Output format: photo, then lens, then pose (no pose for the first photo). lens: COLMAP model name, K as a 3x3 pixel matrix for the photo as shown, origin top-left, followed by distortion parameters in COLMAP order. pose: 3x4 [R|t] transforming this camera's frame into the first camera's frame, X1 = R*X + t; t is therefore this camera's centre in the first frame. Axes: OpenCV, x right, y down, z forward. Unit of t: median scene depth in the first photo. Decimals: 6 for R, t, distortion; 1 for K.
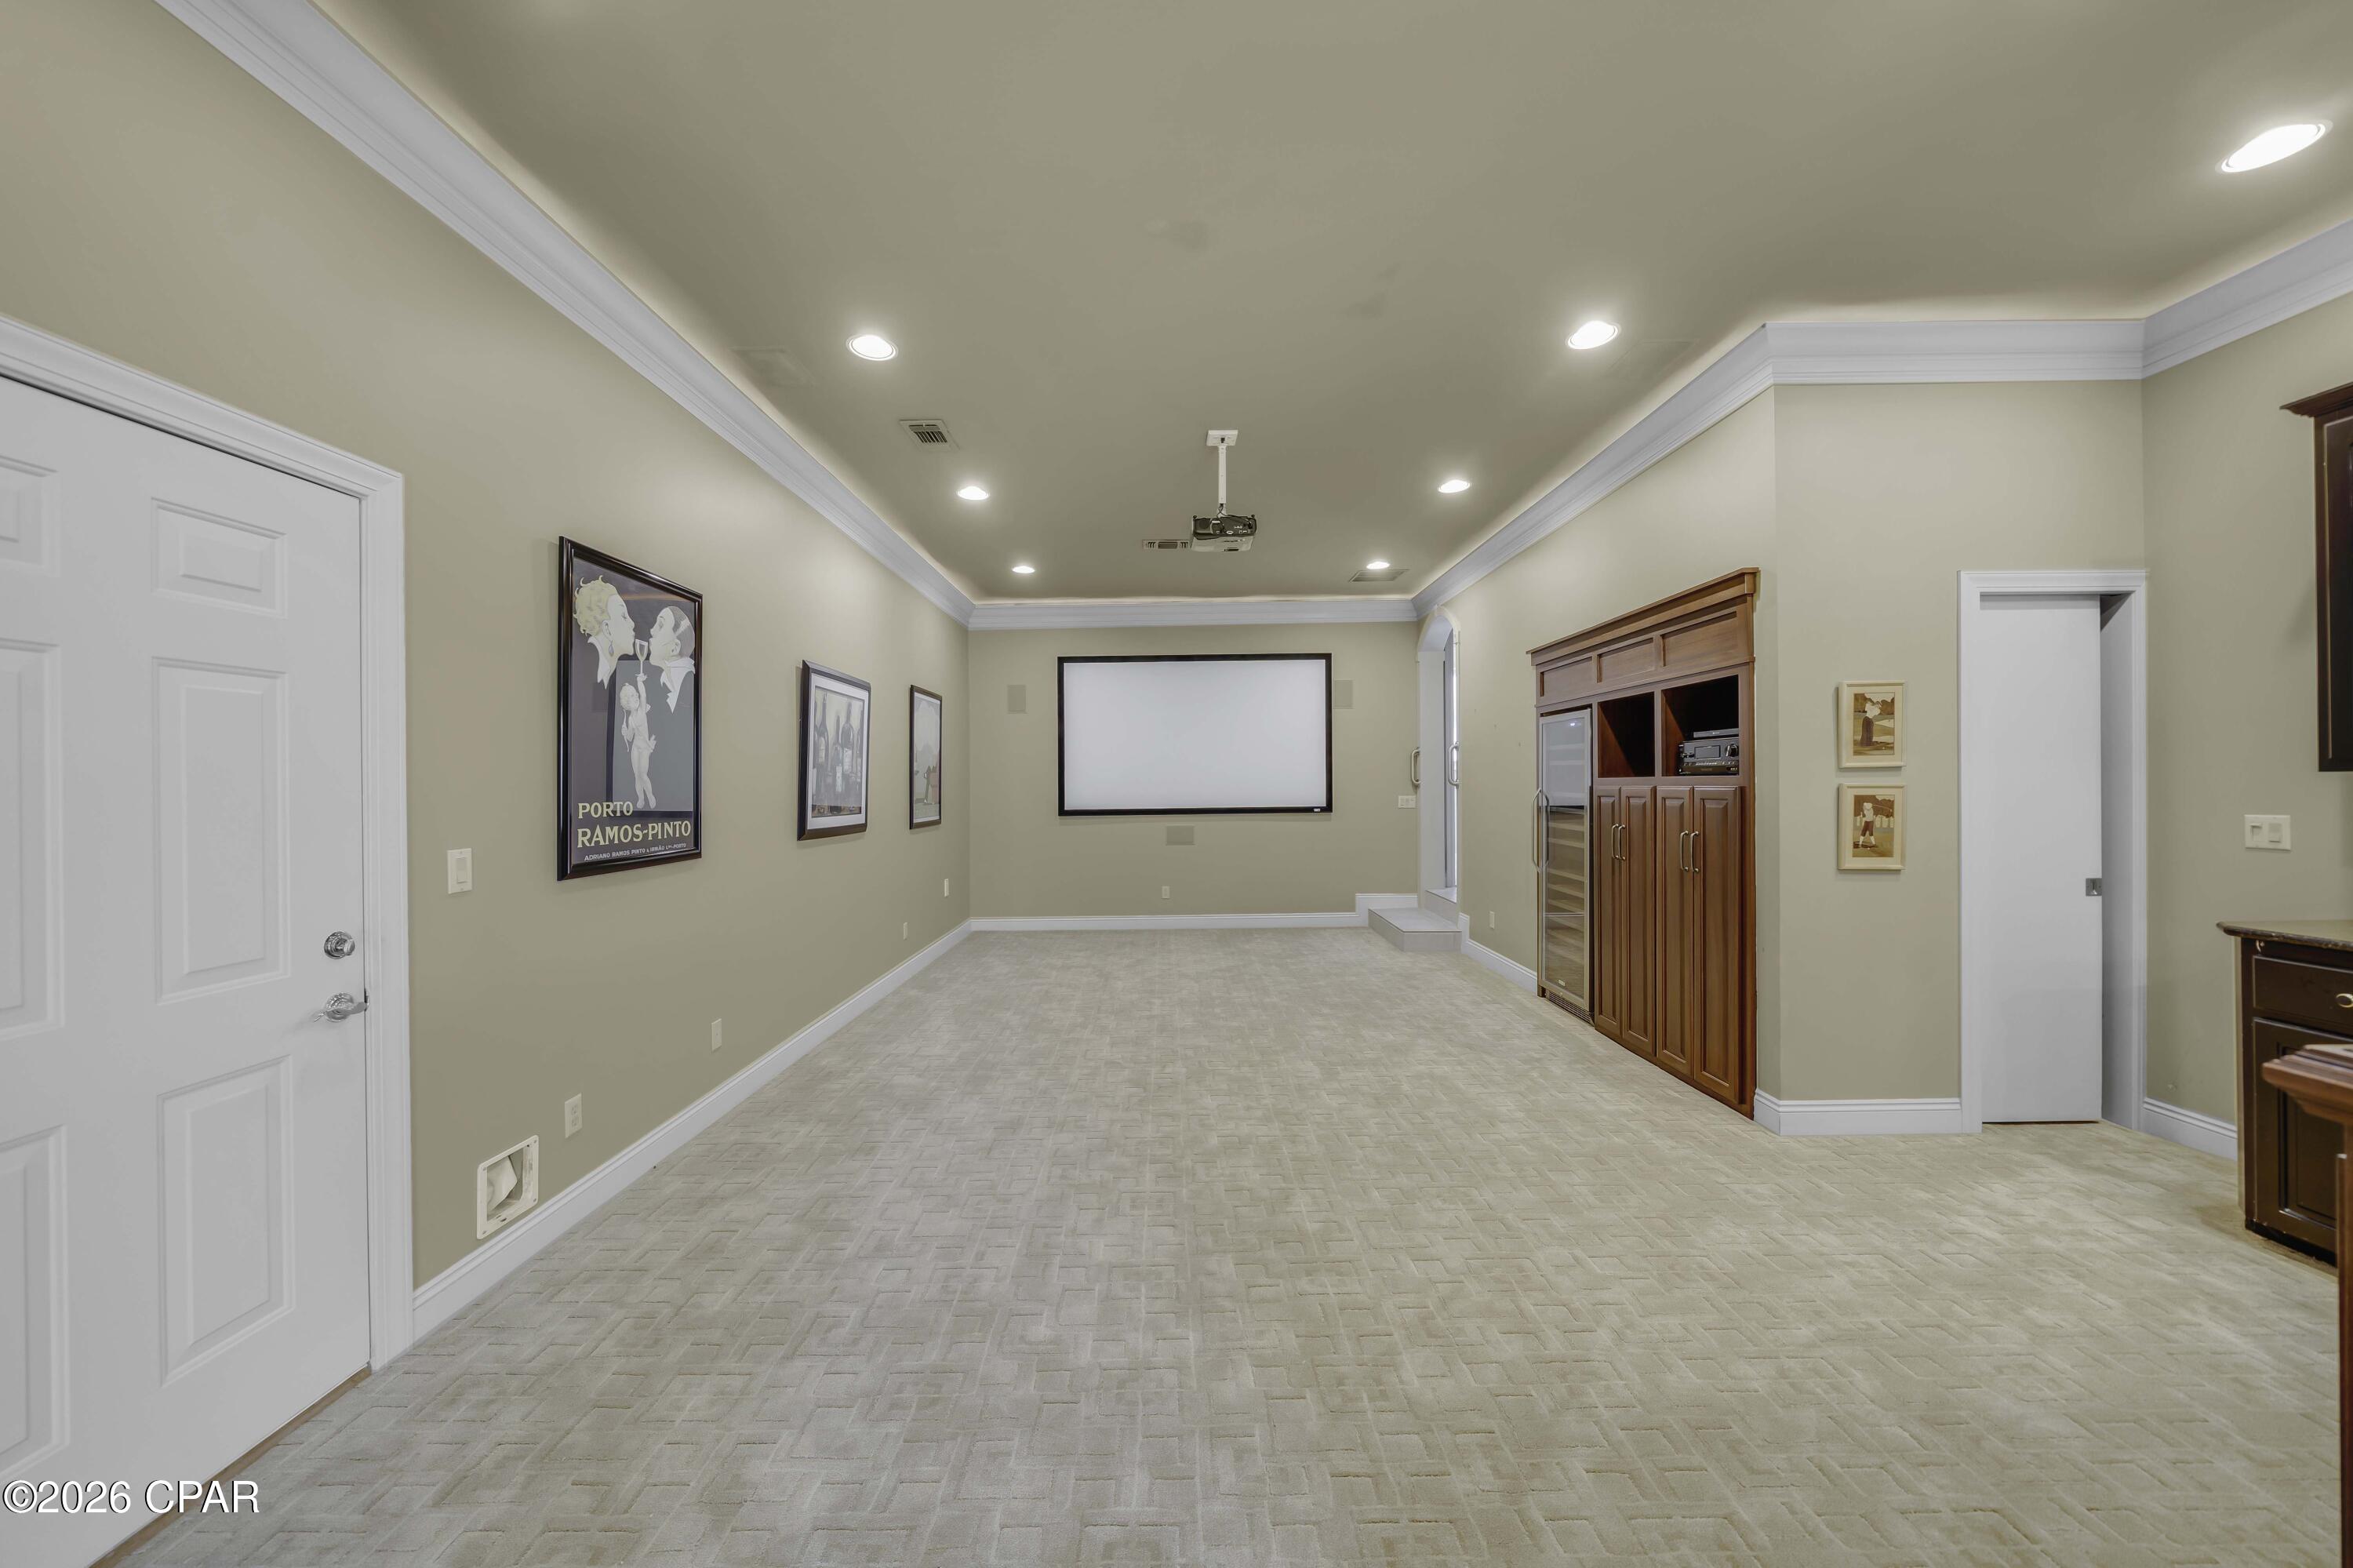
lens RADIAL K [[806.7, 0, 1164.5], [0, 806.7, 792.1], [0, 0, 1]] dist [-0.005801, -0.000187]
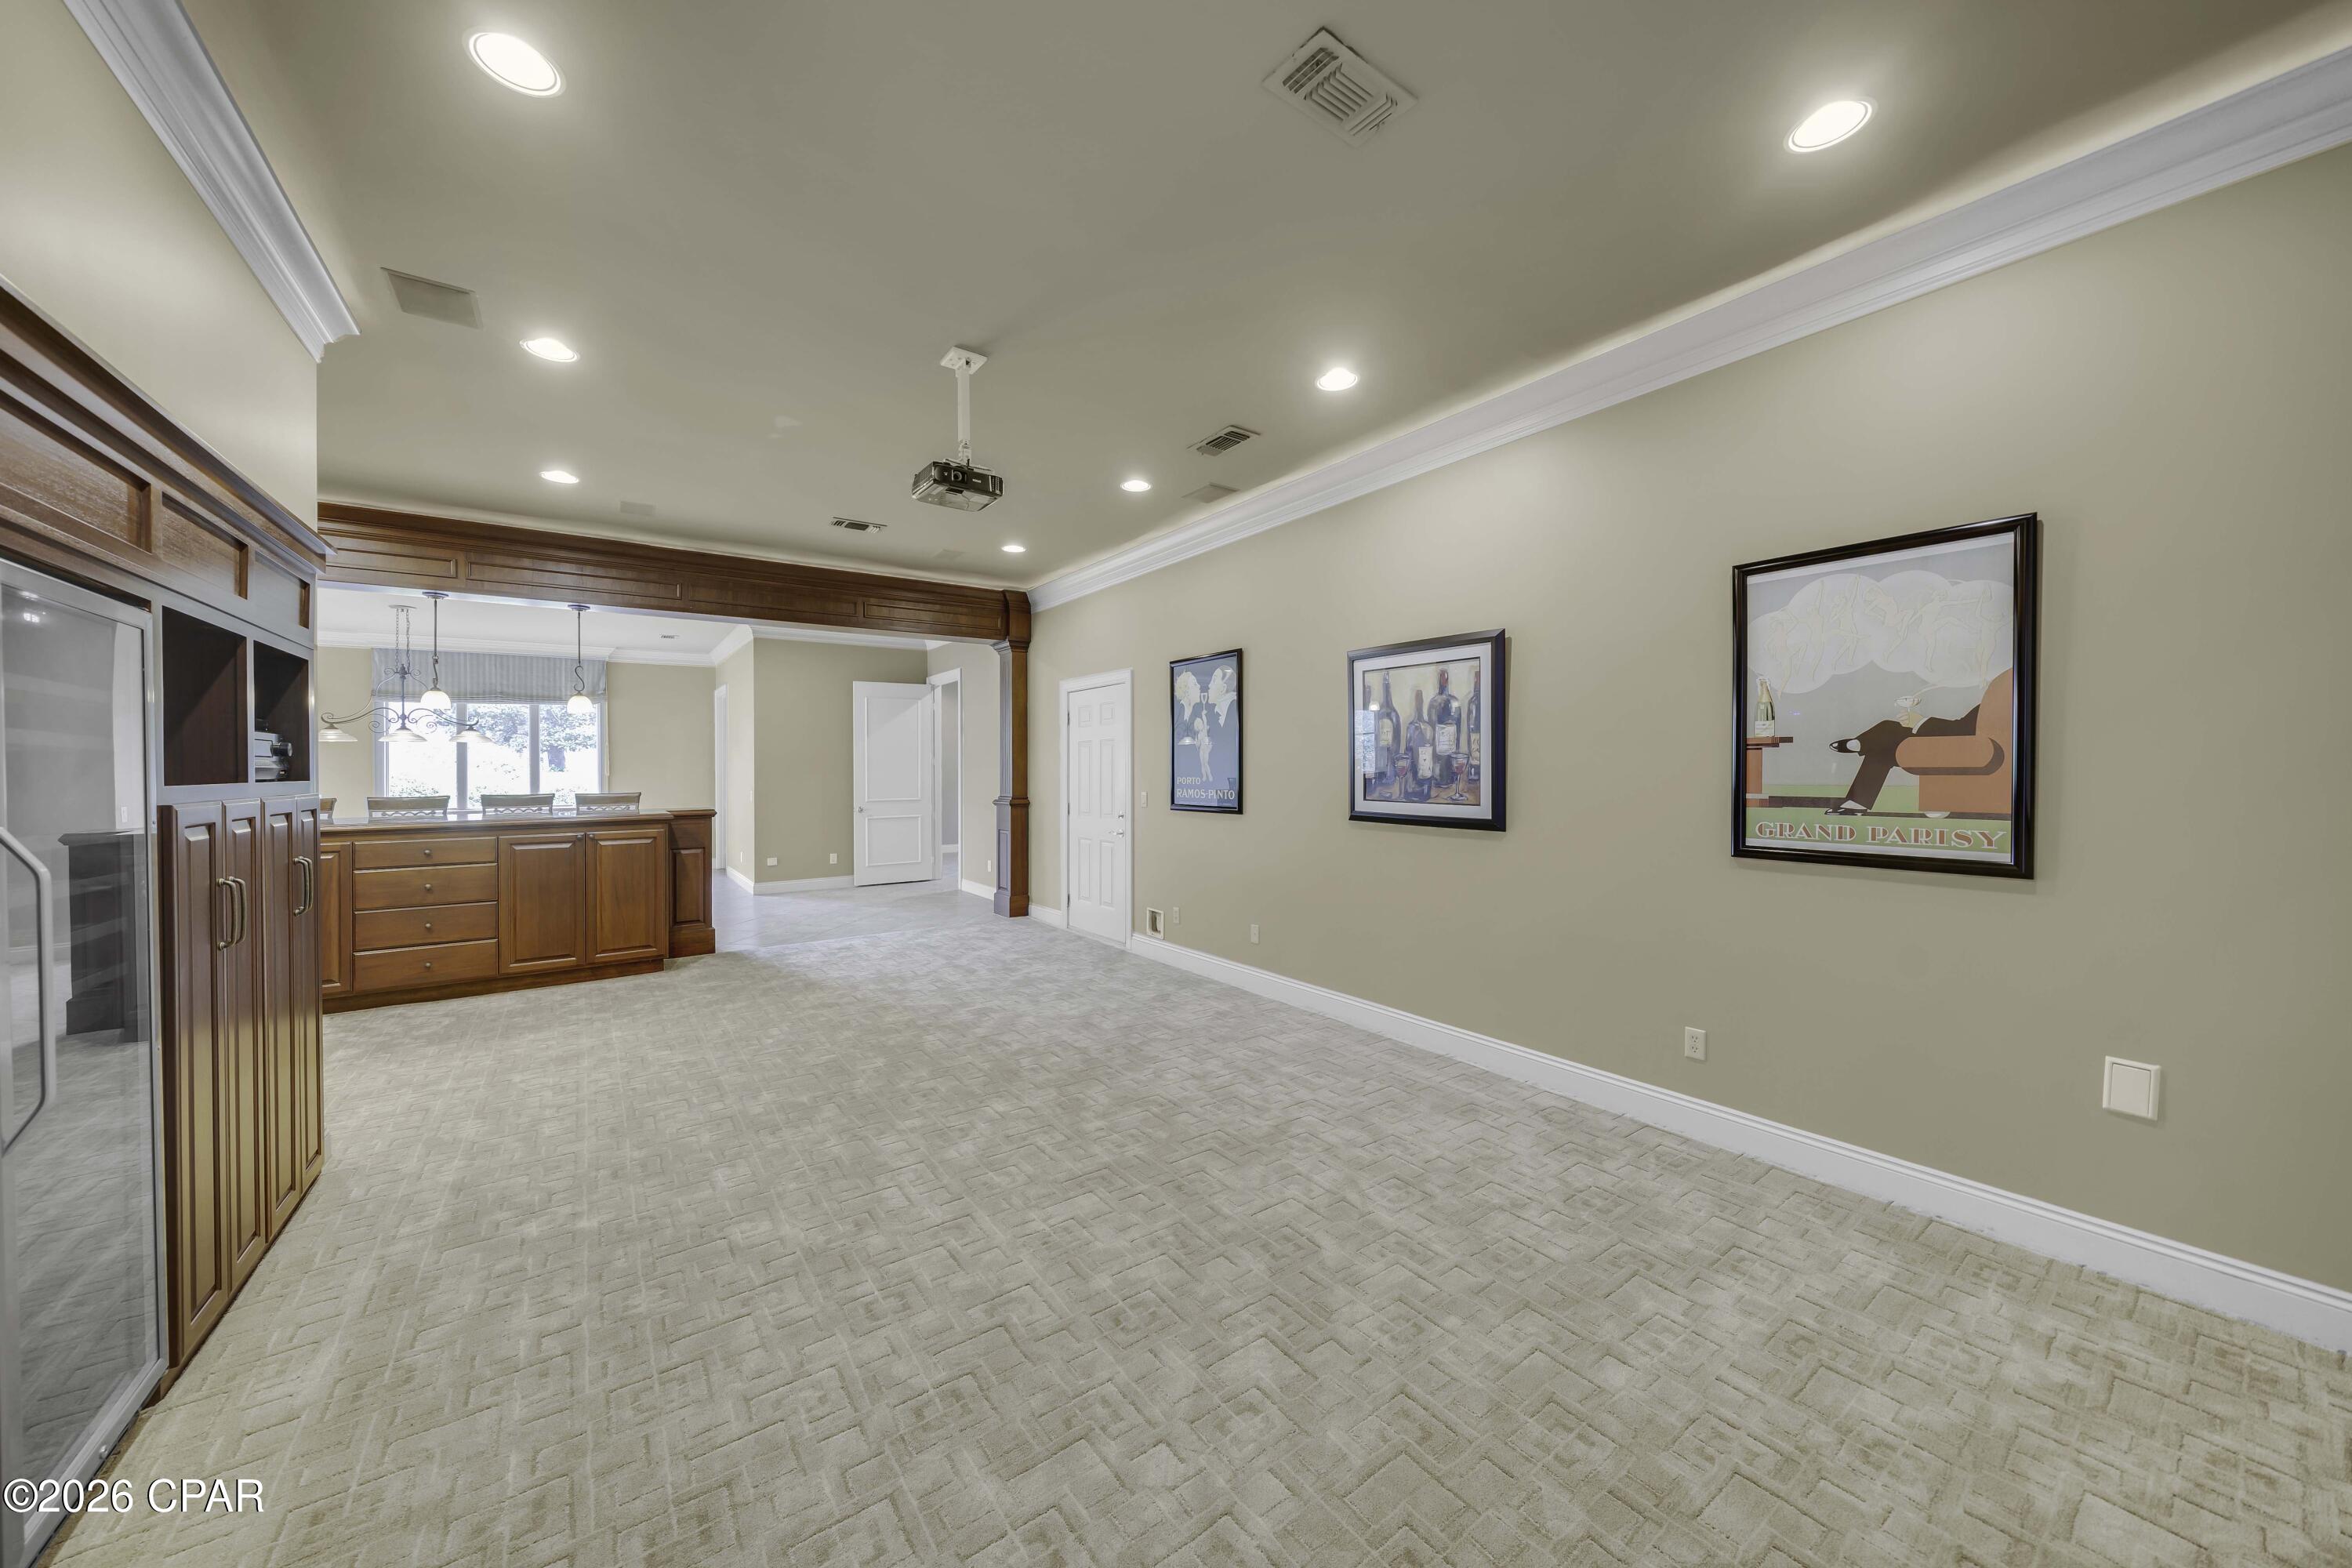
lens RADIAL K [[814.1, 0, 1159.1], [0, 814.1, 774.5], [0, 0, 1]] dist [-0.005206, -0.000277]
pose [[-0.808059, 0.025094, -0.588567, 0.520075], [0.014226, 0.999632, 0.023088, -0.038178], [0.588930, 0.010283, -0.808119, 2.273143]]
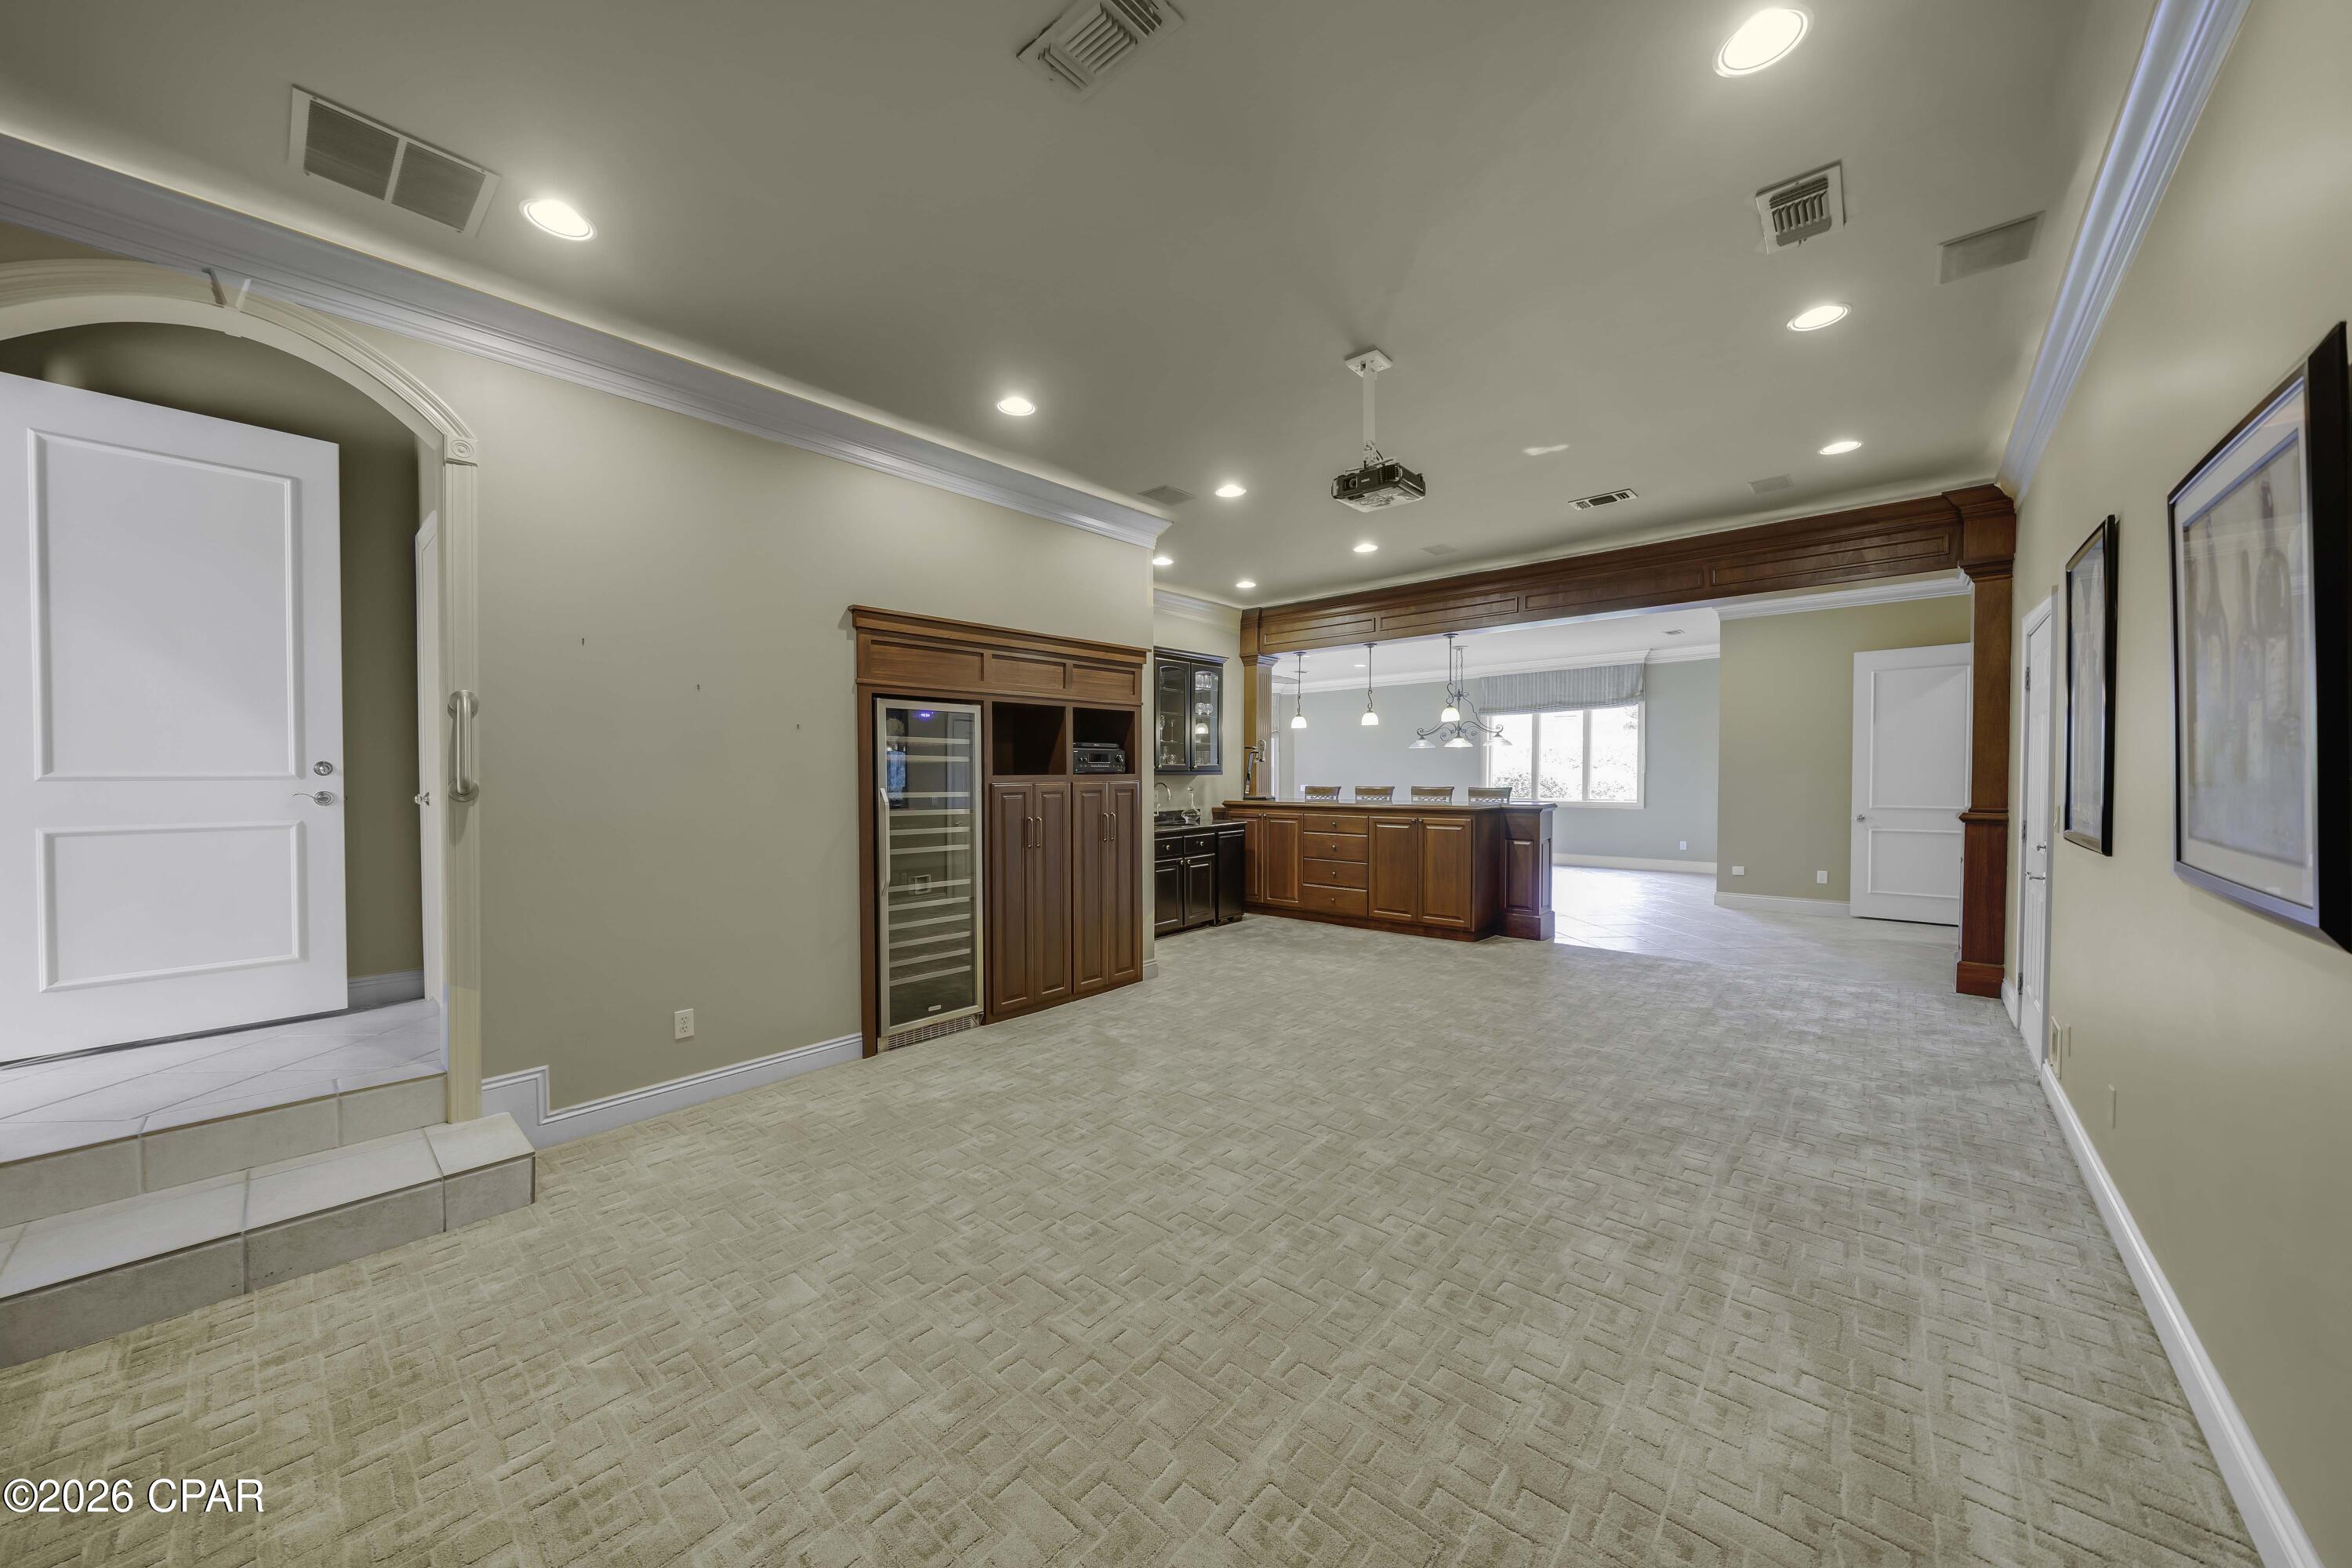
lens RADIAL K [[832.8, 0, 1176.0], [0, 832.8, 784.0], [0, 0, 1]] dist [-0.000441, -0.000065]
pose [[-0.753494, 0.011493, 0.657355, -0.431103], [0.022543, 0.999711, 0.008361, -0.016893], [-0.657069, 0.021119, -0.753535, 2.266031]]
